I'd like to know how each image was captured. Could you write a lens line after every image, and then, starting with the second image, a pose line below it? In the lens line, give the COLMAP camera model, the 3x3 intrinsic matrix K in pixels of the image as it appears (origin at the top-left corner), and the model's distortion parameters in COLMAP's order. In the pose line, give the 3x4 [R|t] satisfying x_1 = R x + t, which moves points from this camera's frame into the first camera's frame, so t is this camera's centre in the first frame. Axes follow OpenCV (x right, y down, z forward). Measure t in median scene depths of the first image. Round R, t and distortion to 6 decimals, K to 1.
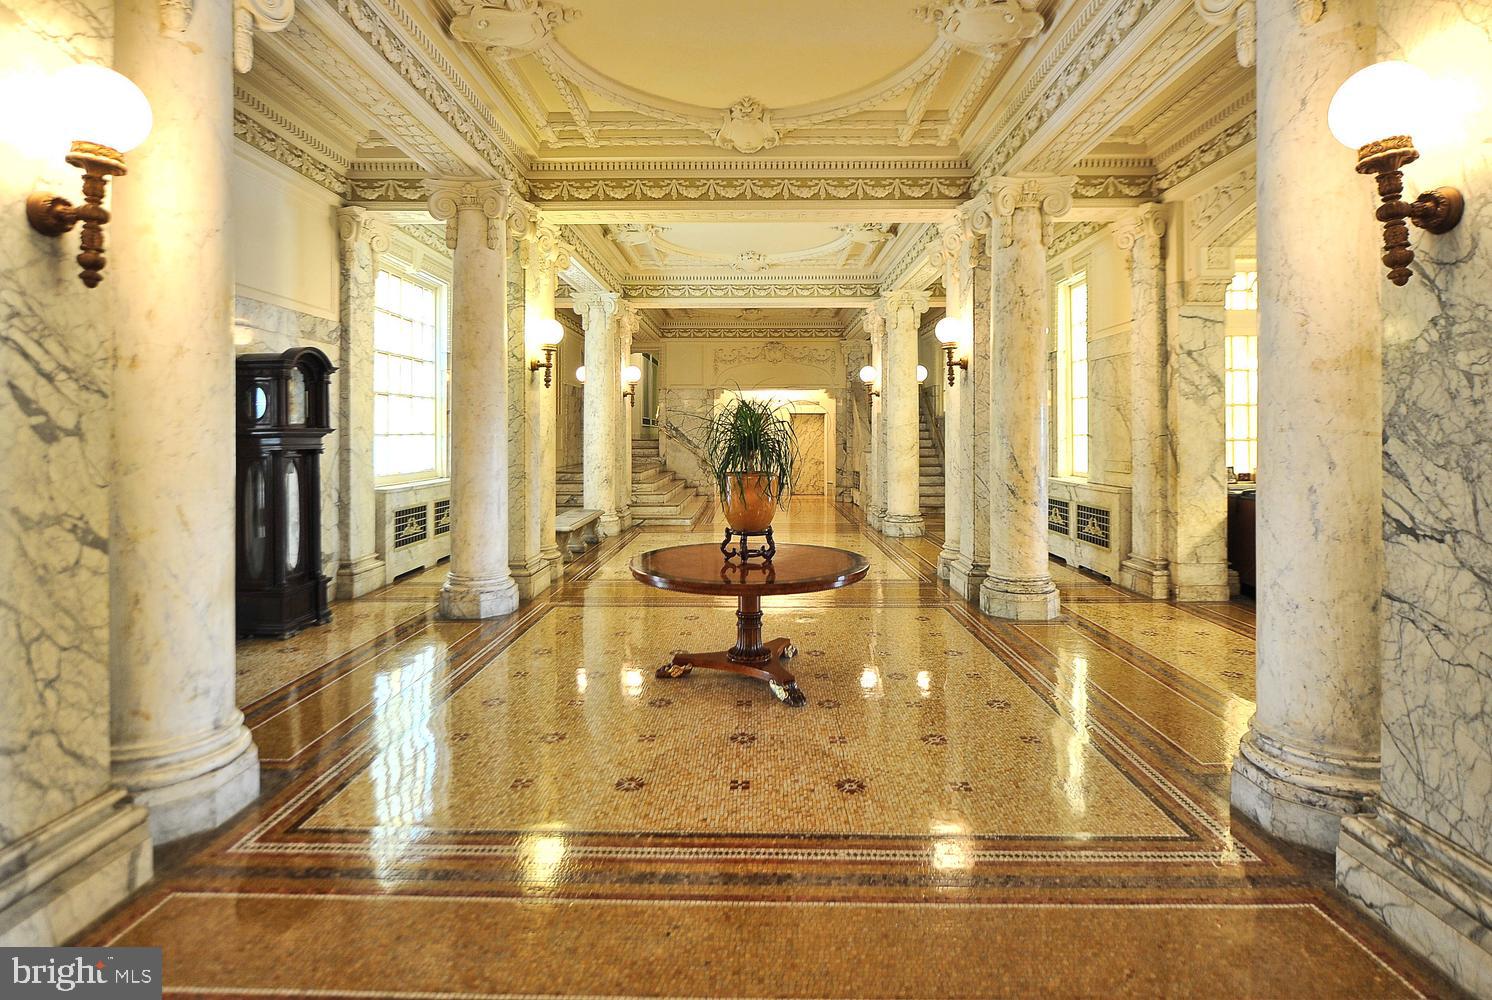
lens RADIAL K [[750.1, 0, 714.0], [0, 750.1, 428.9], [0, 0, 1]] dist [0.000078, -0.003133]
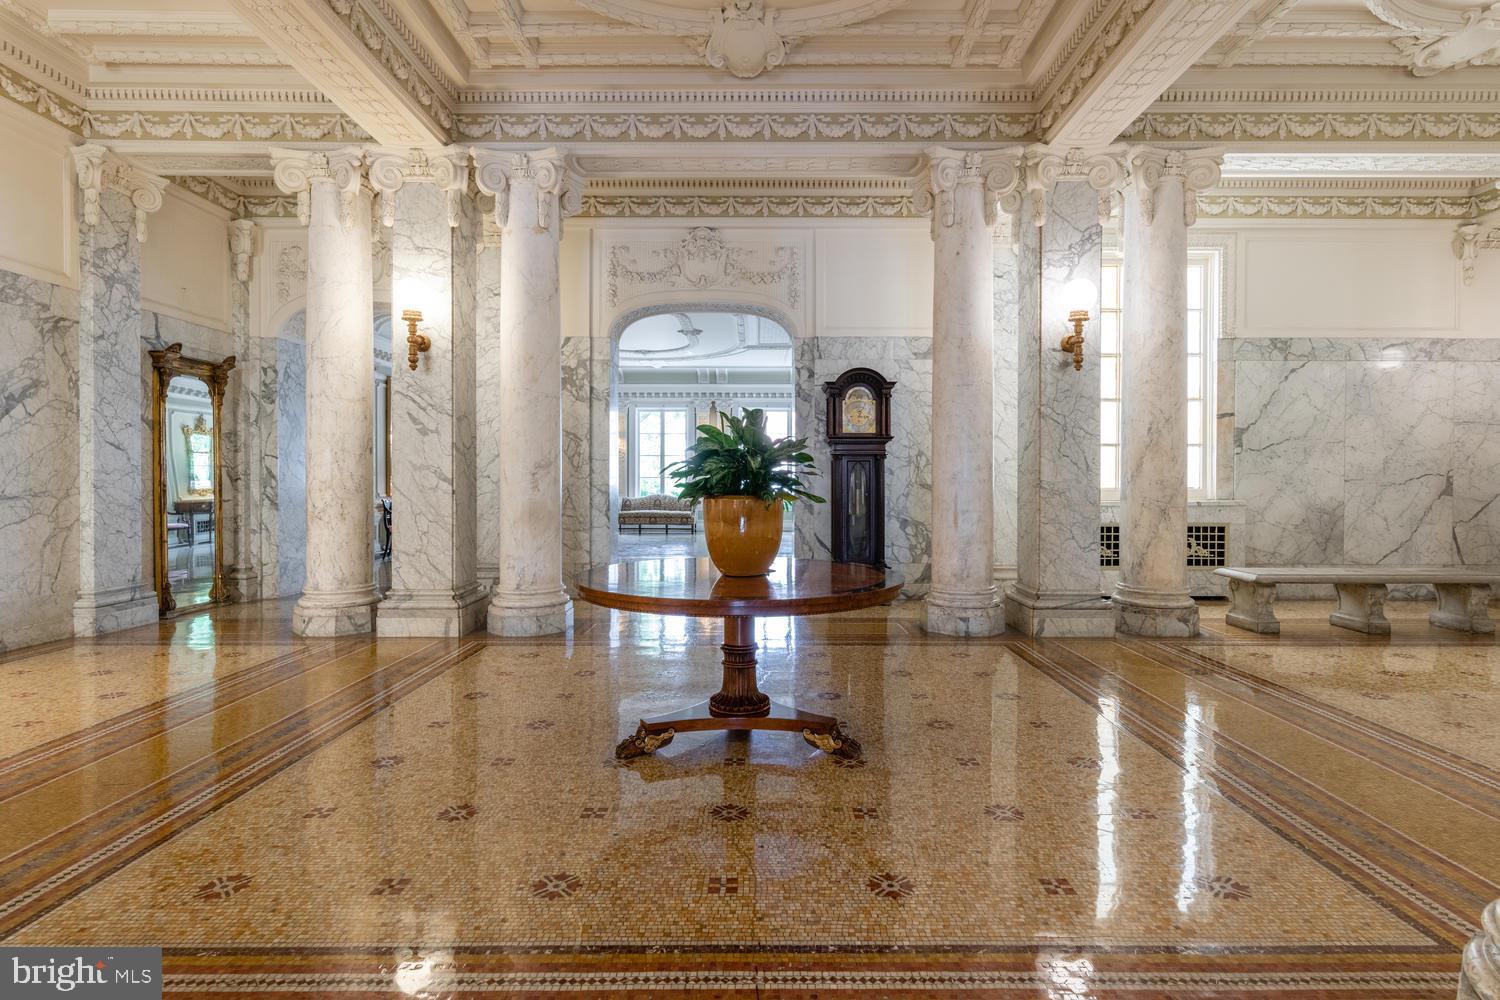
lens RADIAL K [[754.1, 0, 781.9], [0, 754.1, 486.8], [0, 0, 1]] dist [0.000078, -0.003133]
pose [[0.039993, 0.009250, -0.999157, 1.154133], [0.005228, 0.999942, 0.009467, 0.118898], [0.999186, -0.005602, 0.039942, 1.460478]]
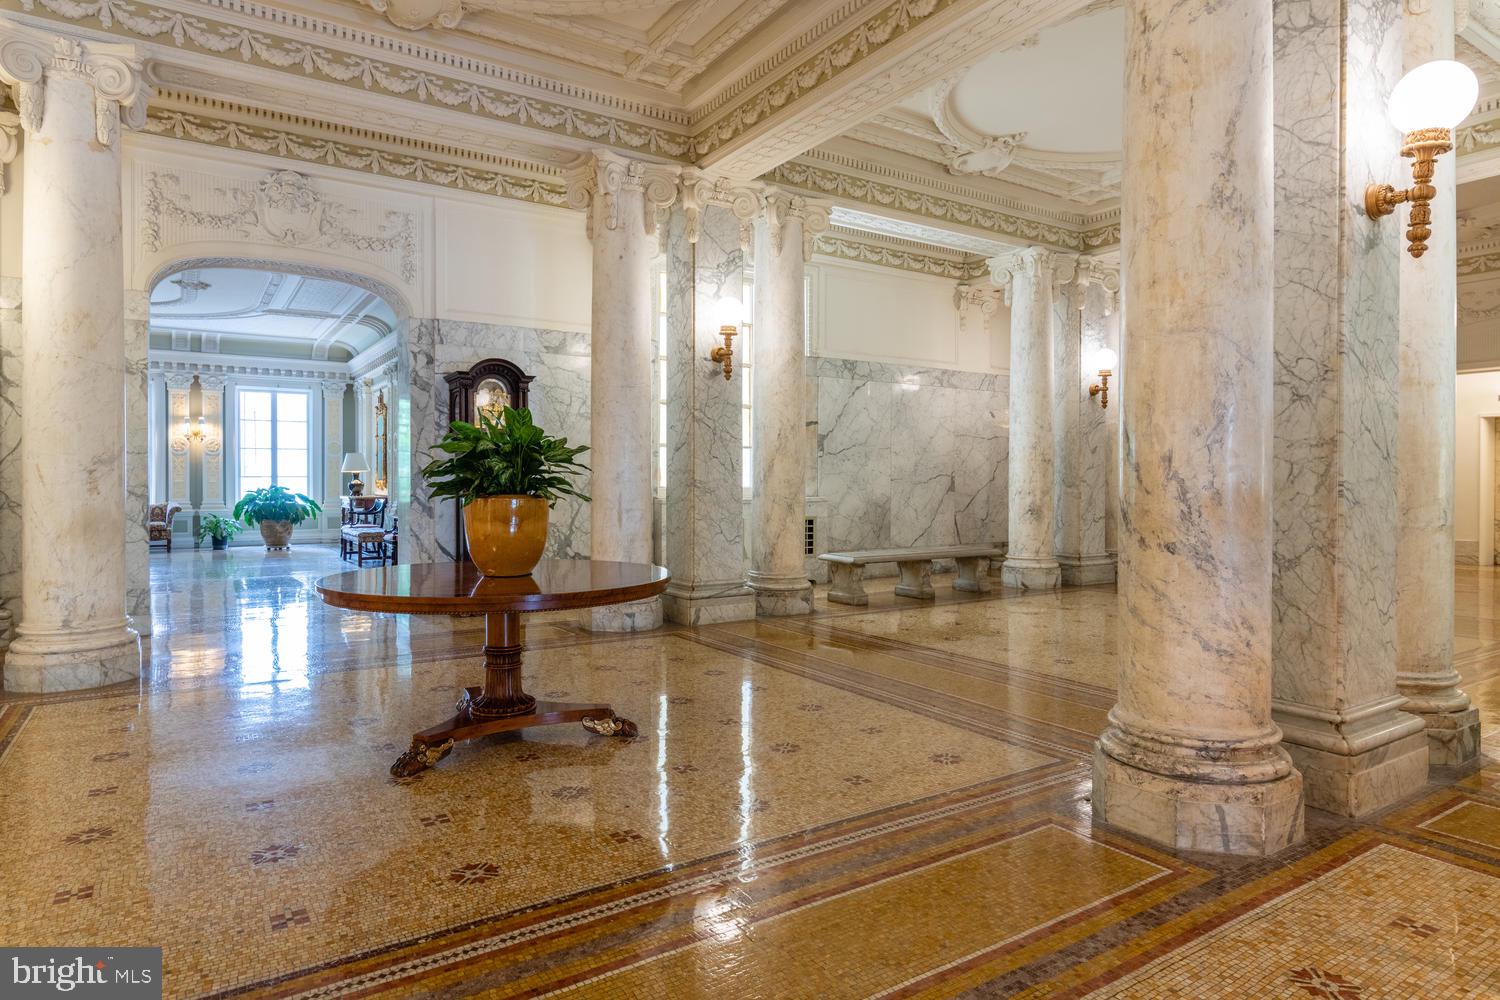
lens RADIAL K [[851.1, 0, 769.0], [0, 851.1, 487.9], [0, 0, 1]] dist [-0.008303, 0.001130]
pose [[0.578018, 0.008041, -0.815984, 1.264005], [0.004341, 0.999907, 0.012928, 0.117744], [0.816012, -0.011014, 0.577930, 1.066129]]
